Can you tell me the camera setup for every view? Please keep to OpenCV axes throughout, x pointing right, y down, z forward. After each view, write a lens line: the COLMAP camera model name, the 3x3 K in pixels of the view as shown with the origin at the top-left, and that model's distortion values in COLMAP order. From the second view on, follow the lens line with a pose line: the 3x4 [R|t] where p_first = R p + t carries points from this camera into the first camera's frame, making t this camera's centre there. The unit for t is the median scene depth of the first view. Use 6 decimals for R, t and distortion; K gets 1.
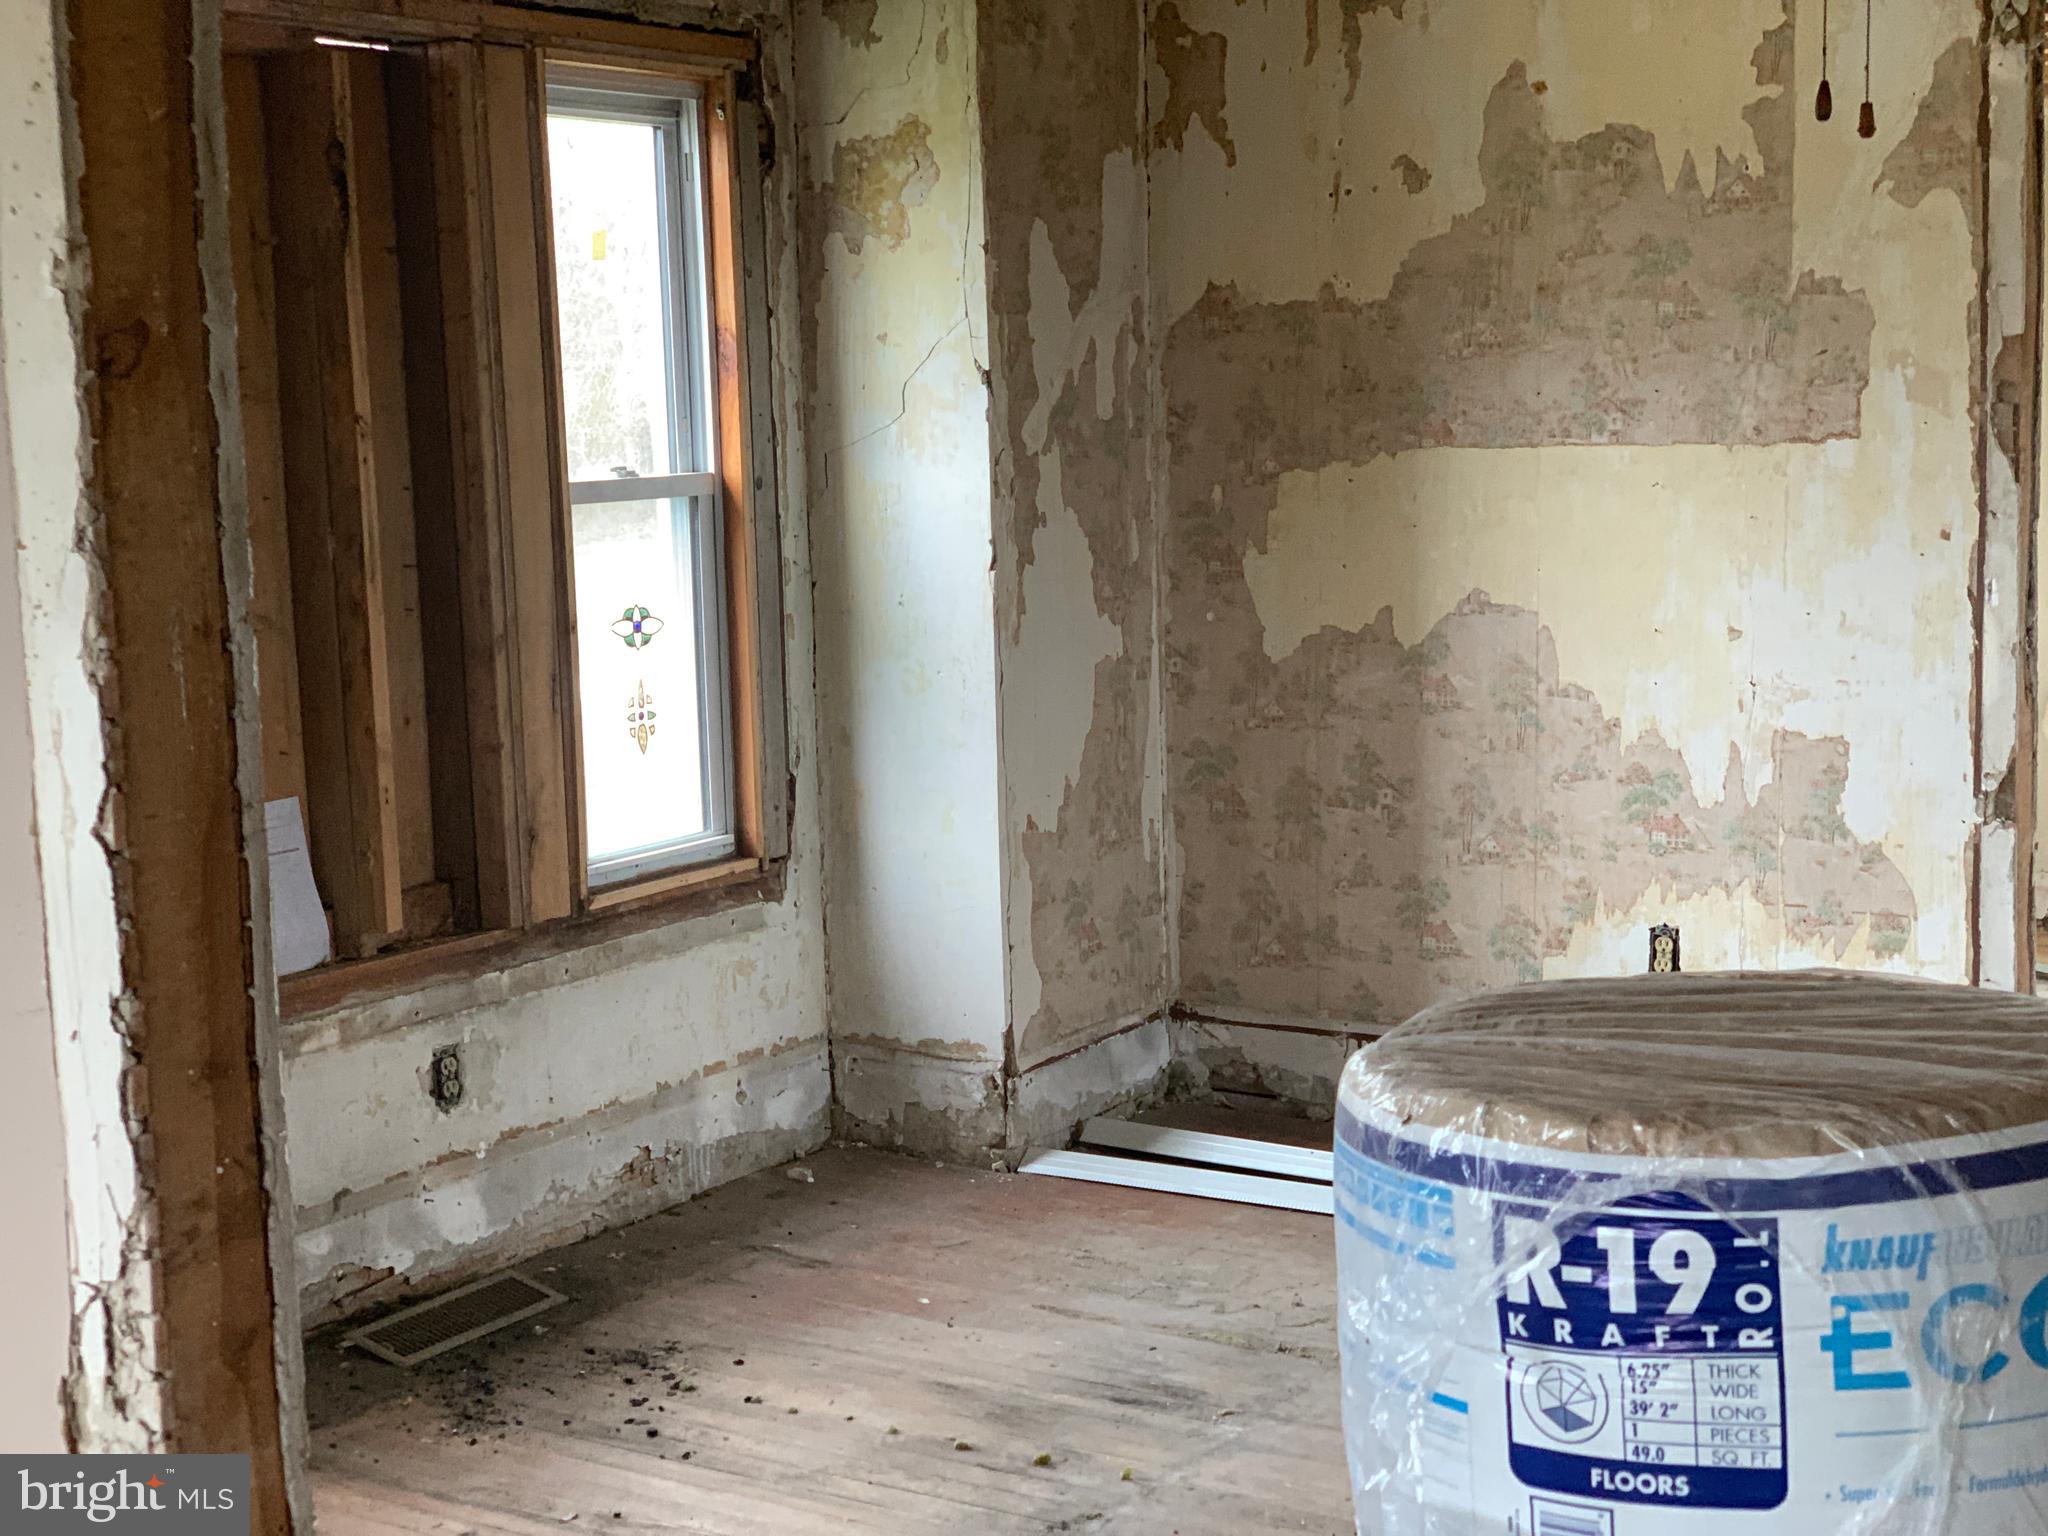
lens RADIAL K [[3109.9, 0, 1011.3], [0, 3109.9, 808.3], [0, 0, 1]] dist [0.124504, -0.160642]
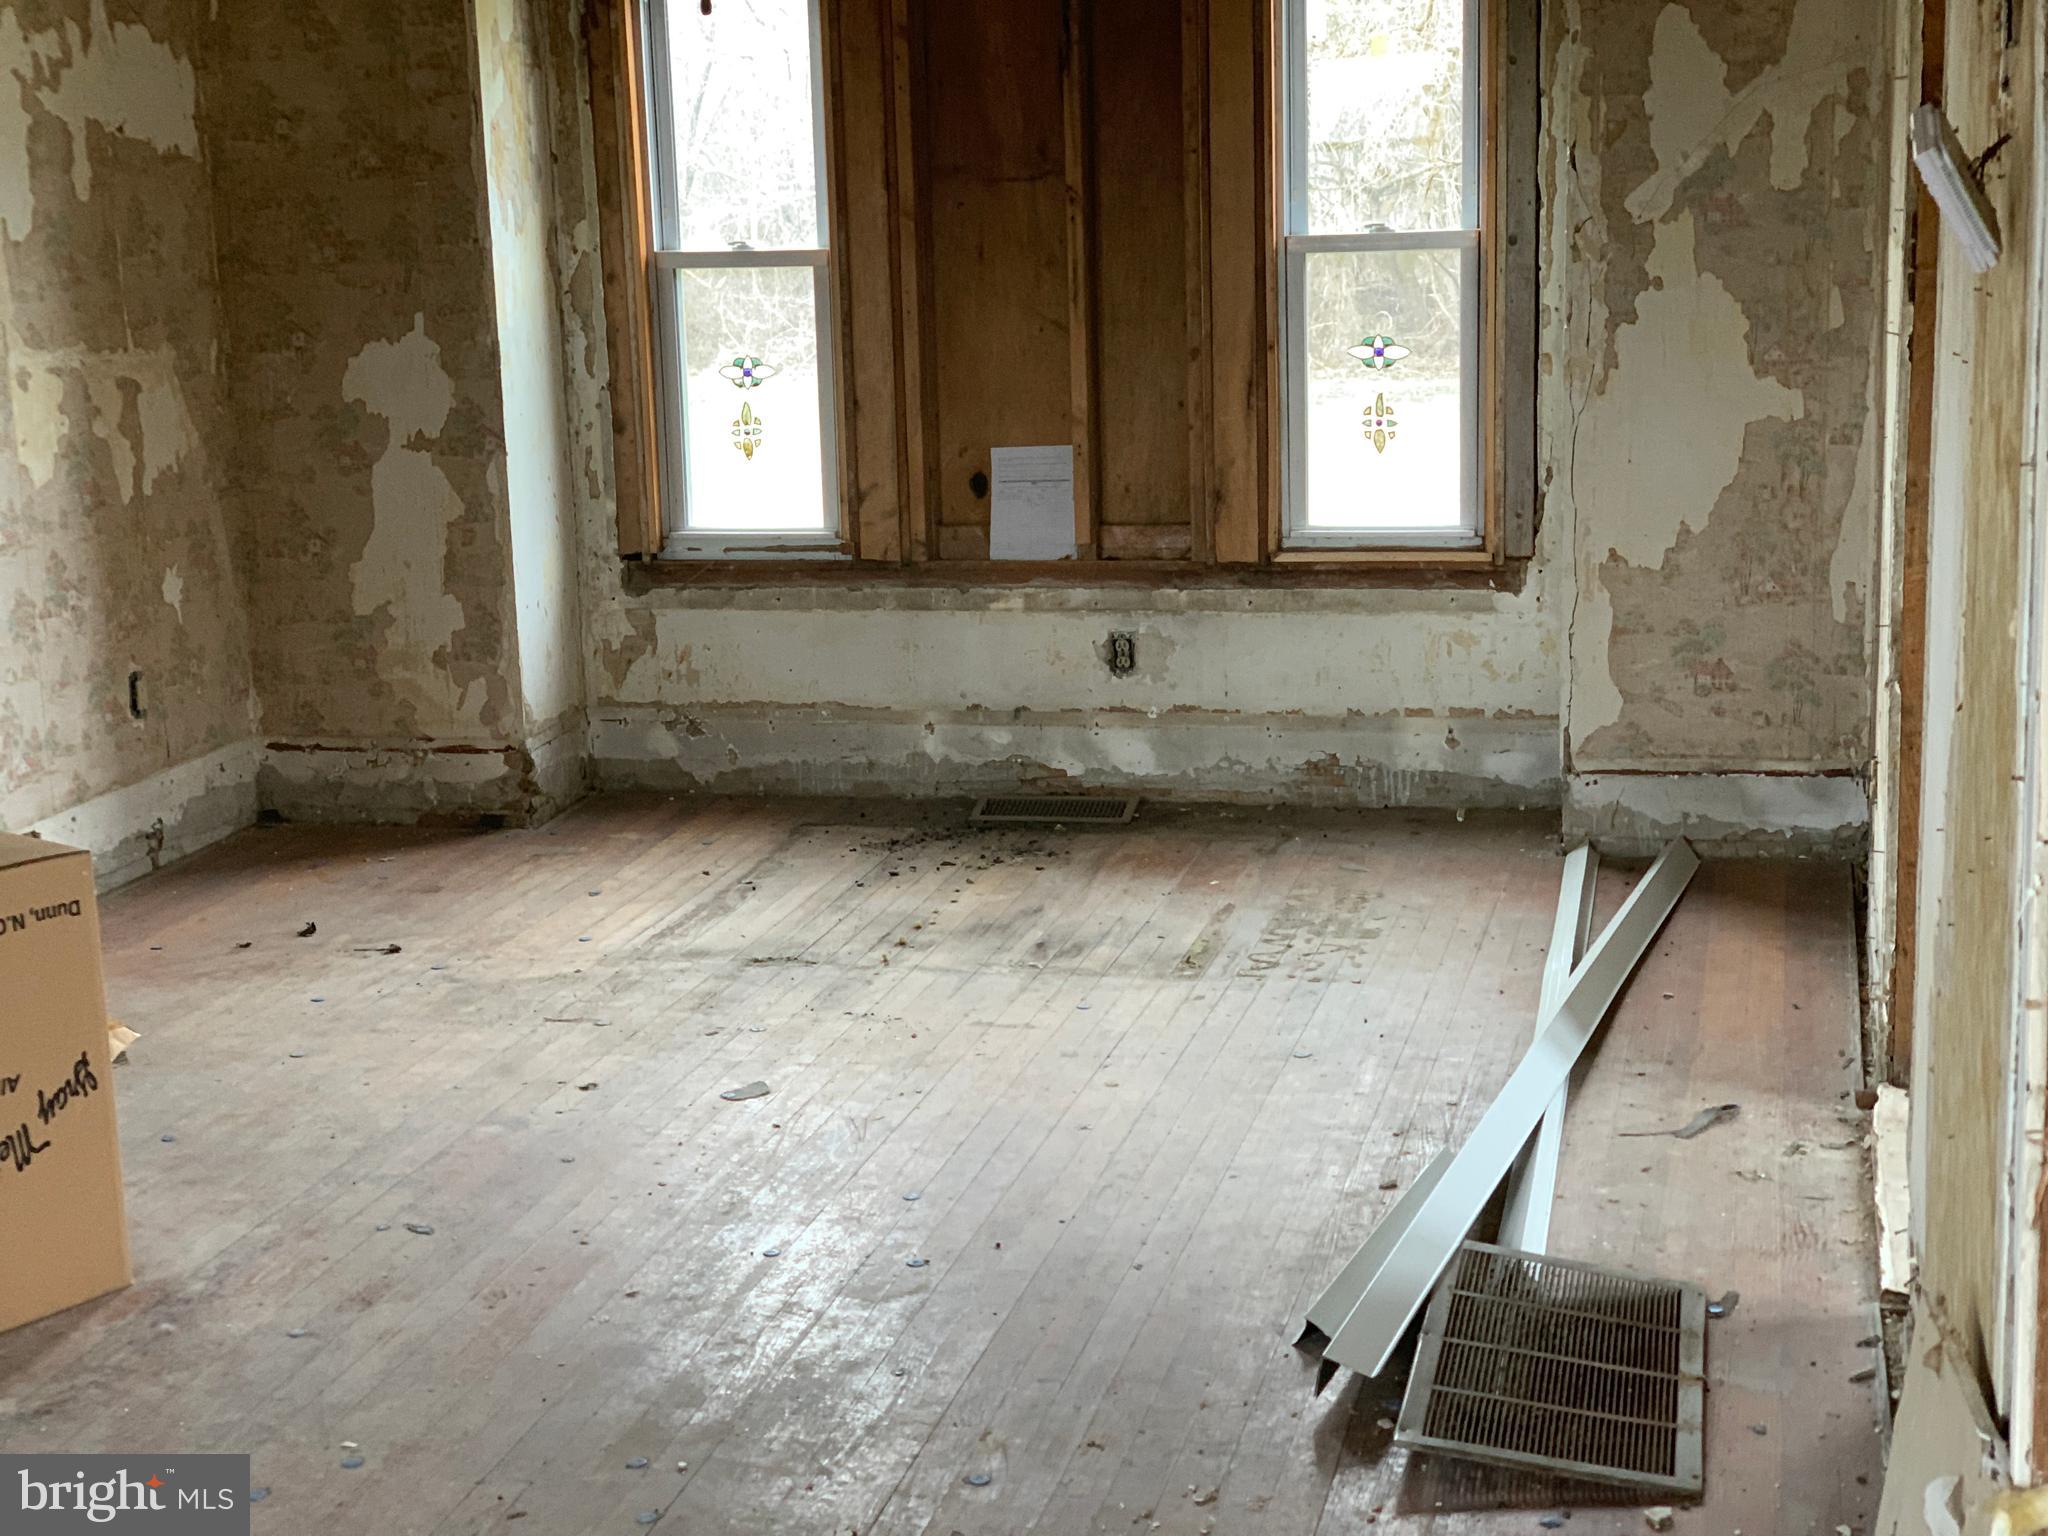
lens RADIAL K [[3087.7, 0, 1024.0], [0, 3087.7, 768.0], [0, 0, 1]] dist [0.097134, -0.035539]
pose [[0.307970, 0.200729, -0.929980, 1.075656], [-0.110558, 0.978418, 0.174572, -0.099404], [0.944950, 0.049053, 0.323516, 0.479073]]
